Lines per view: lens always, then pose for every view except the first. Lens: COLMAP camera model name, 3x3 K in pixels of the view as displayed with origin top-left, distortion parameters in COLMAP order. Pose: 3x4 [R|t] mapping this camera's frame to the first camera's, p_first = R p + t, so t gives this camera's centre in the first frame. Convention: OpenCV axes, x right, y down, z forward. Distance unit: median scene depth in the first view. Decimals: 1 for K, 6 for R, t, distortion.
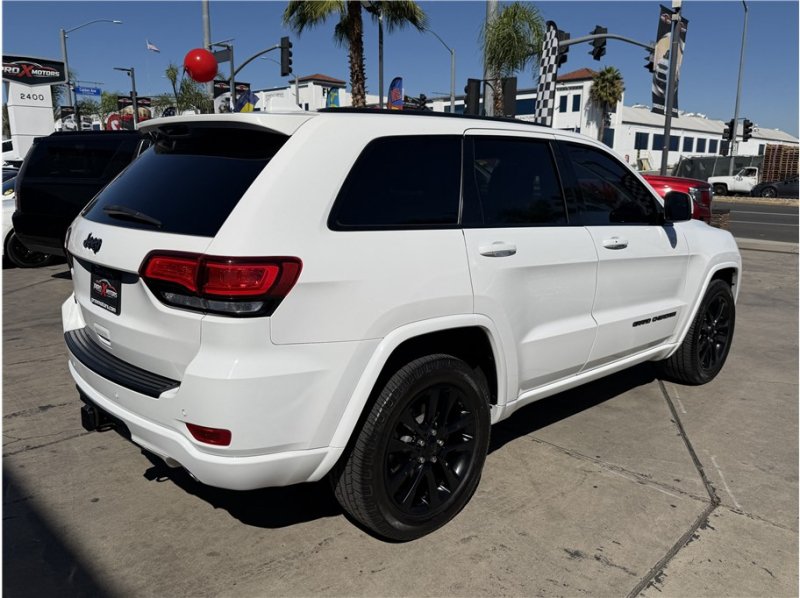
lens RADIAL K [[620.7, 0, 391.1], [0, 620.7, 302.9], [0, 0, 1]] dist [0.013597, -0.026773]
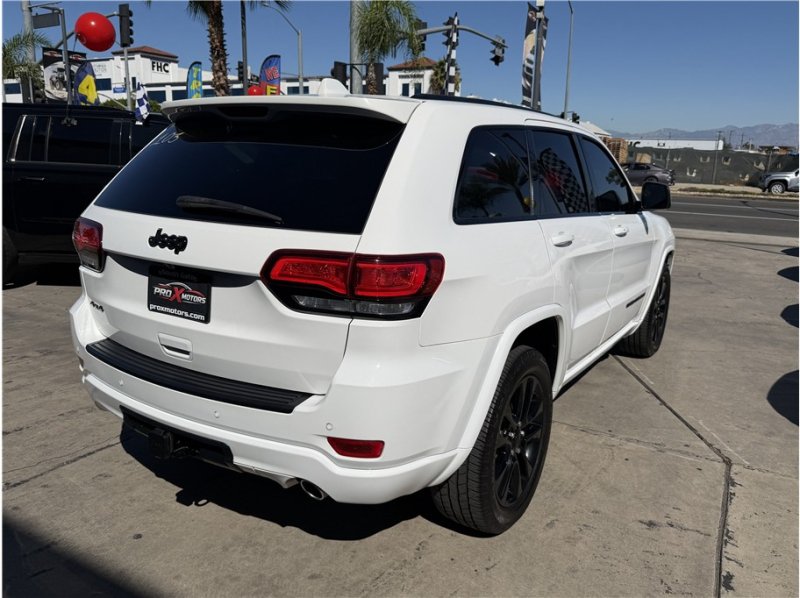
lens RADIAL K [[620.7, 0, 396.3], [0, 620.7, 305.9], [0, 0, 1]] dist [0.013597, -0.026773]
pose [[0.965688, -0.043543, 0.256030, -0.136869], [0.036097, 0.998779, 0.033716, -0.008278], [-0.257186, -0.023317, 0.966081, 0.030781]]
